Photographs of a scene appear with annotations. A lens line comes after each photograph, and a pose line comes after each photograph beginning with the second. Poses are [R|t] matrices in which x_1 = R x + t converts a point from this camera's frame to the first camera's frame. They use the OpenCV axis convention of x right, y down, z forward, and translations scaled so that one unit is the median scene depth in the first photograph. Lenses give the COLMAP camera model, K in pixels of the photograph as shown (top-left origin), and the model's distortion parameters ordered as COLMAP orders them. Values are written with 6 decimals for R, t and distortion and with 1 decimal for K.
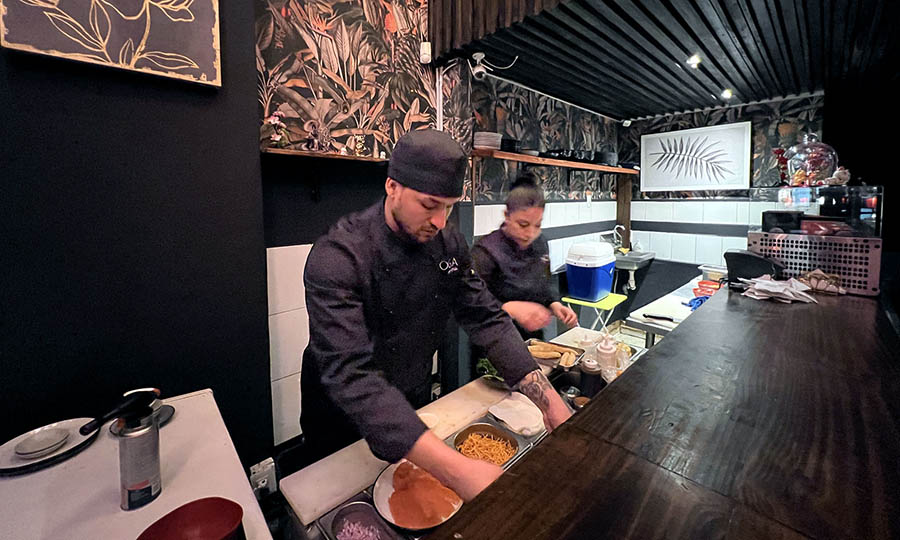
lens RADIAL K [[356.1, 0, 451.3], [0, 356.1, 214.7], [0, 0, 1]] dist [0.000246, 0.000080]
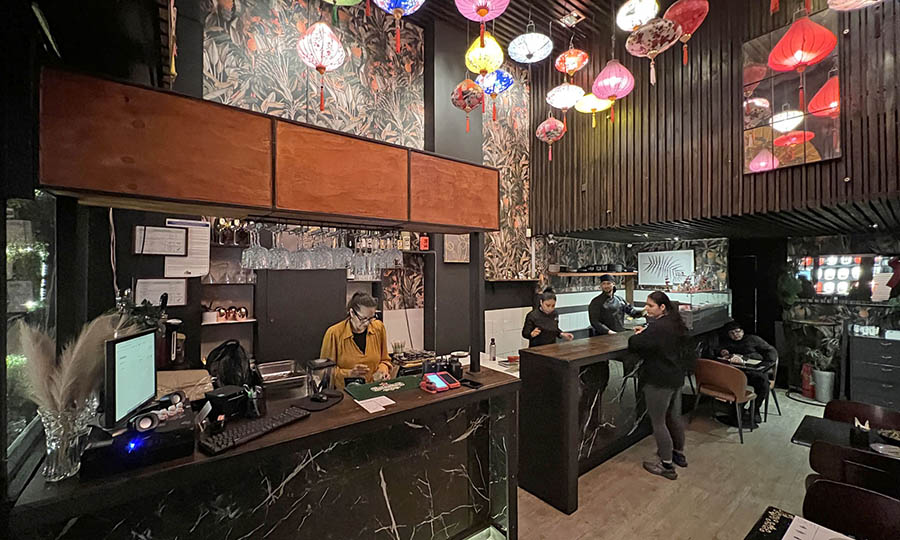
lens RADIAL K [[370.5, 0, 450.0], [0, 370.5, 270.0], [0, 0, 1]] dist [0.018316, -0.000135]
pose [[0.994858, 0.000214, -0.101283, -0.244132], [-0.005501, 0.998636, -0.051926, -0.045455], [0.101133, 0.052216, 0.993502, -1.095140]]
